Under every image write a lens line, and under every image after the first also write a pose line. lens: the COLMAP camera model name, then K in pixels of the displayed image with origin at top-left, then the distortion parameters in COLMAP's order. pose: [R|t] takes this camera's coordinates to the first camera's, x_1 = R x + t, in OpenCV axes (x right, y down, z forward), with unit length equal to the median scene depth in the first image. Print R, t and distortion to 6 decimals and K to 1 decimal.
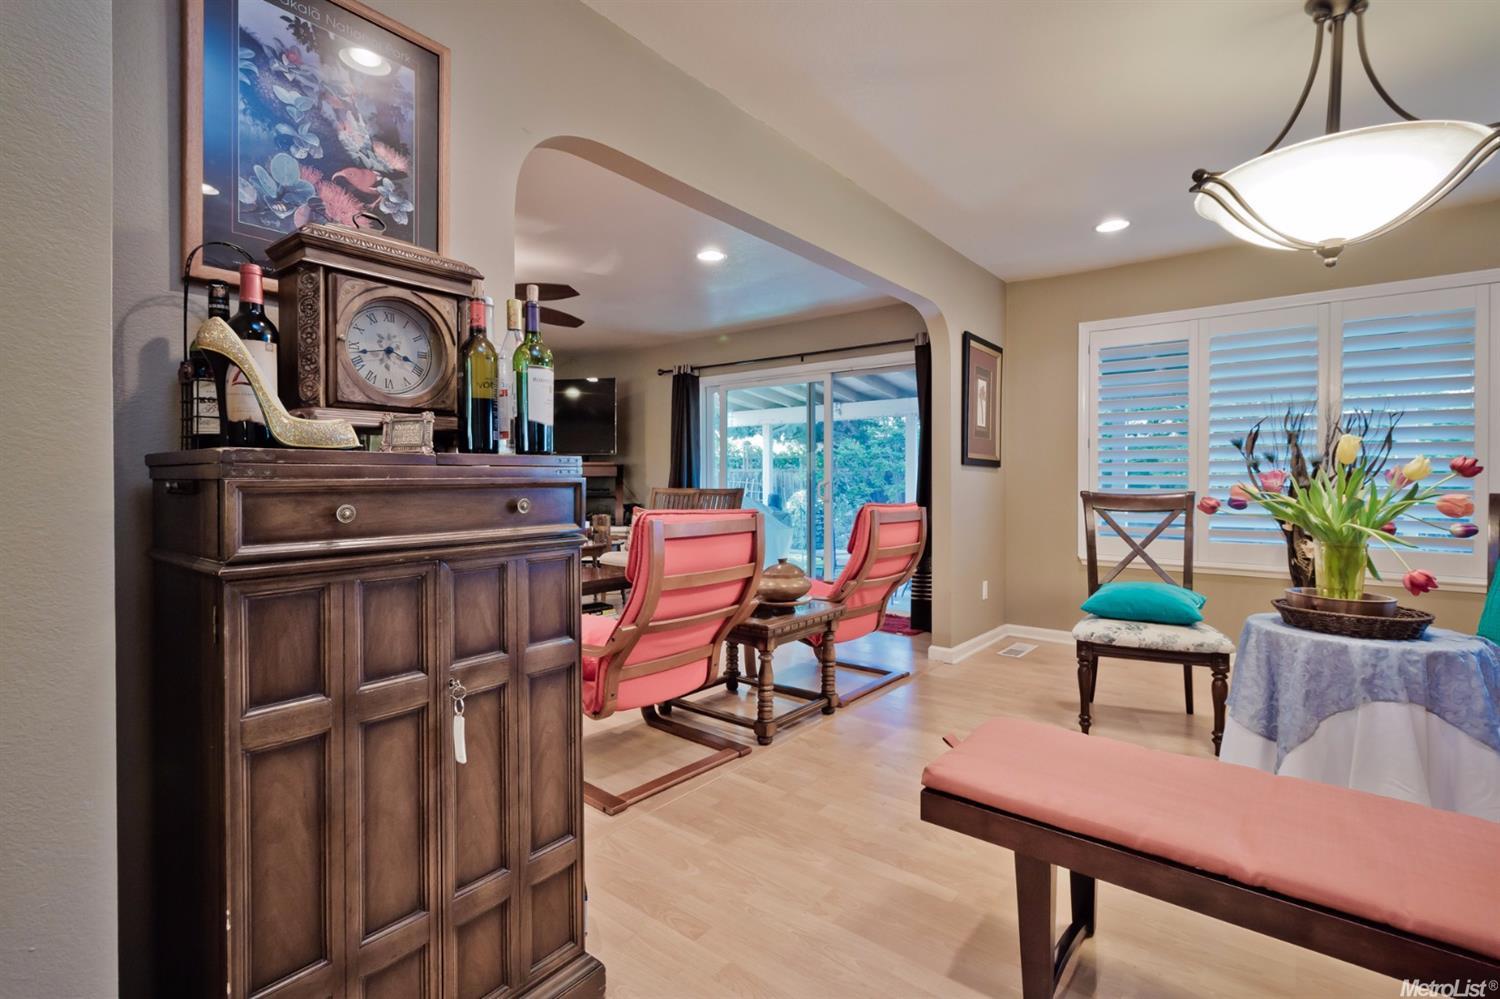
lens RADIAL K [[685.9, 0, 729.6], [0, 685.9, 479.8], [0, 0, 1]] dist [0.001421, 0.000204]
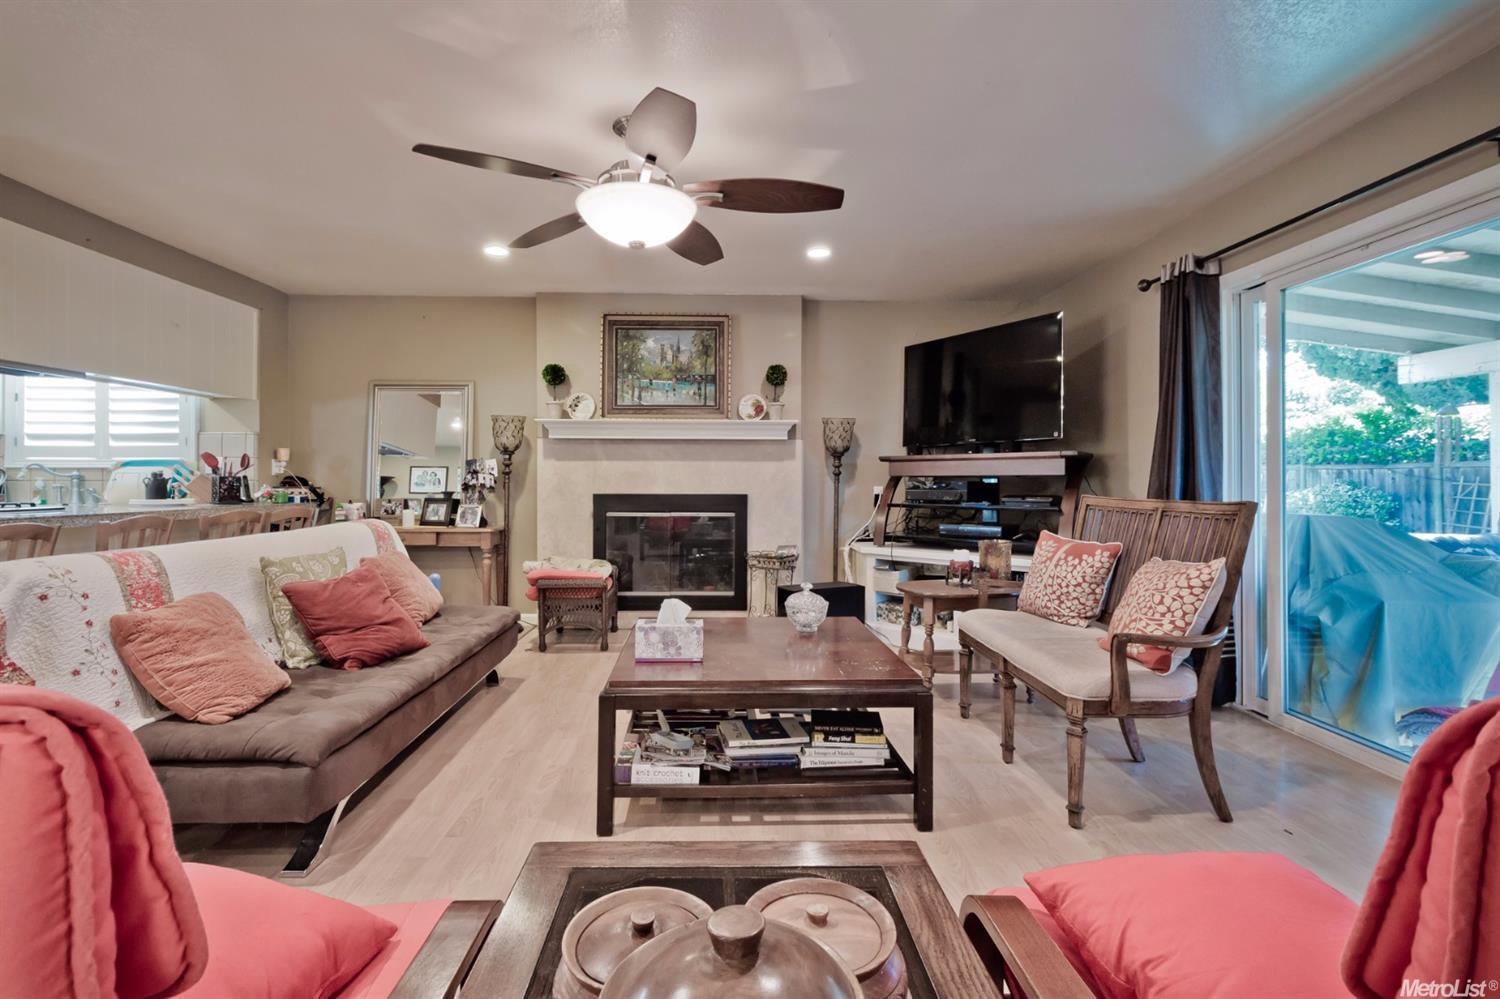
lens RADIAL K [[685.9, 0, 729.6], [0, 685.9, 479.8], [0, 0, 1]] dist [0.001421, 0.000204]
pose [[0.658794, 0.002343, -0.752320, 0.105150], [-0.003208, 0.999995, 0.000305, -0.000300], [0.752316, 0.002213, 0.658798, 0.438548]]
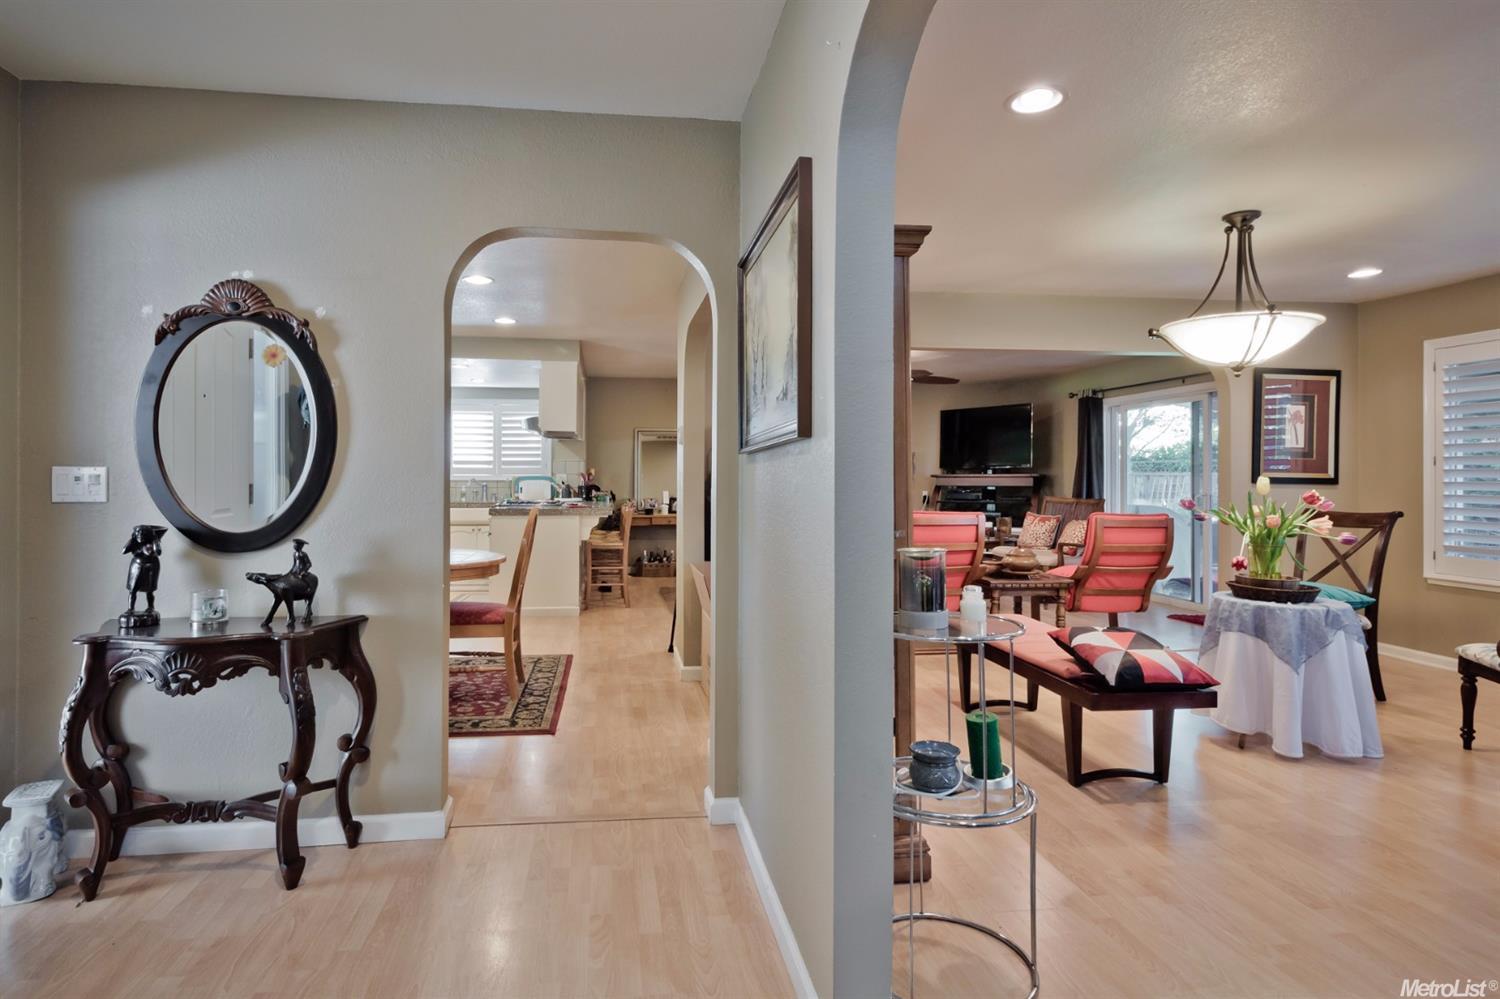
lens RADIAL K [[771.7, 0, 686.3], [0, 771.7, 478.5], [0, 0, 1]] dist [0.000727, 0.000119]
pose [[0.711271, 0.002794, -0.702912, 0.388664], [-0.005308, 0.999985, -0.001395, -0.014990], [0.702897, 0.004723, 0.711276, -0.405623]]
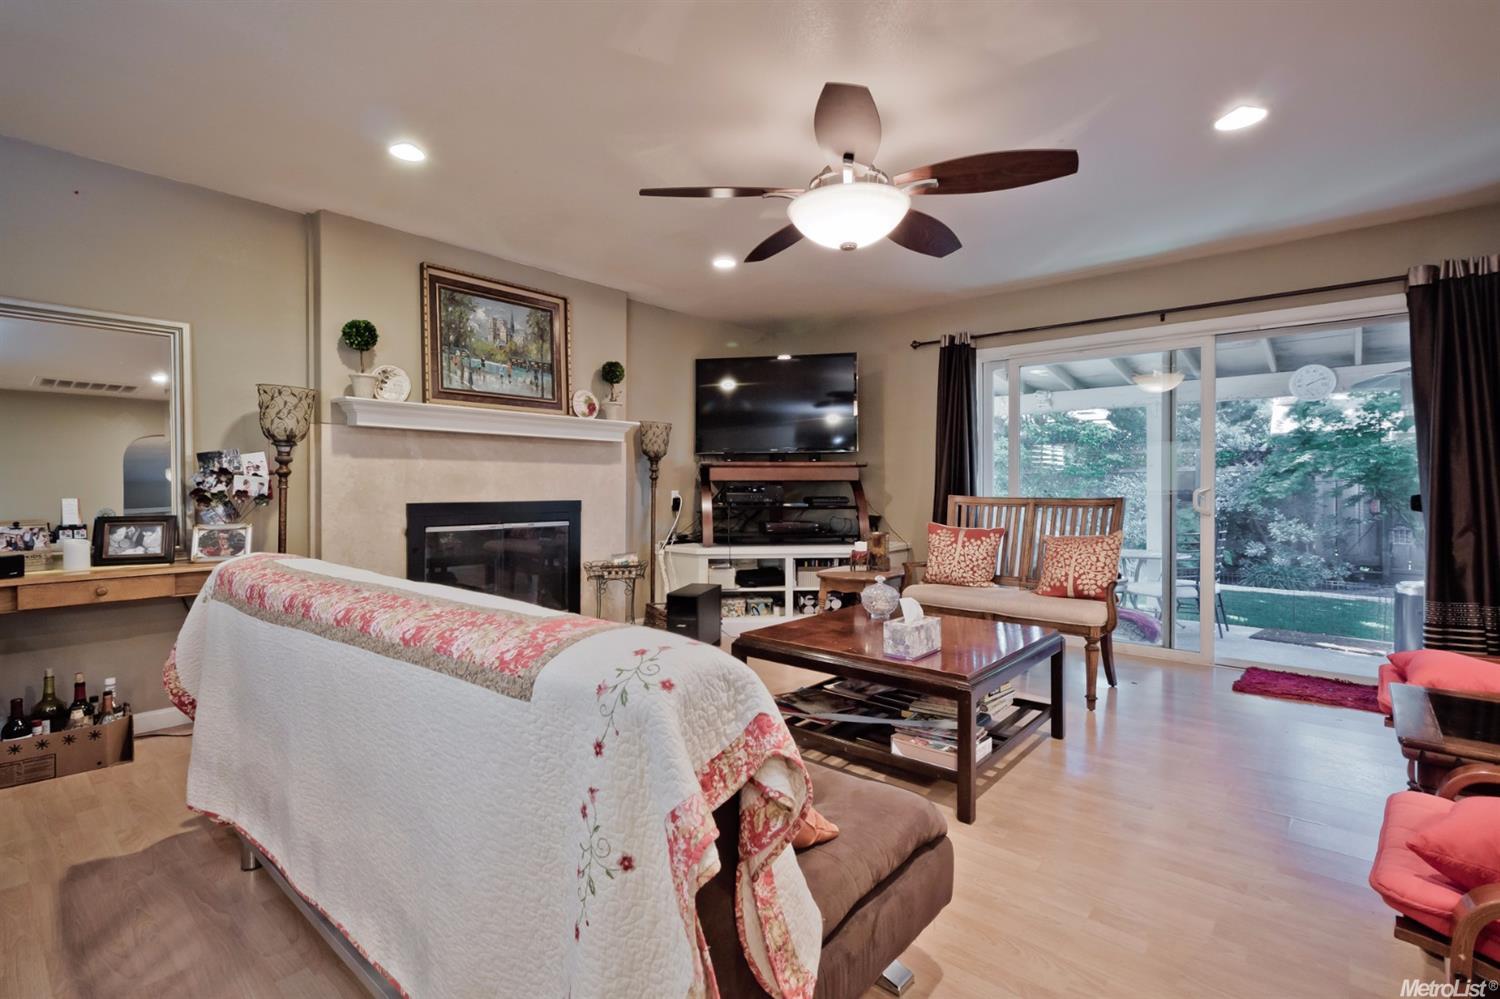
lens RADIAL K [[696.3, 0, 736.9], [0, 696.3, 488.2], [0, 0, 1]] dist [0.001464, -0.000087]
pose [[0.999534, 0.002595, -0.030415, -0.308268], [-0.002441, 0.999984, 0.005104, -0.000078], [0.030428, -0.005027, 0.999524, 0.245934]]
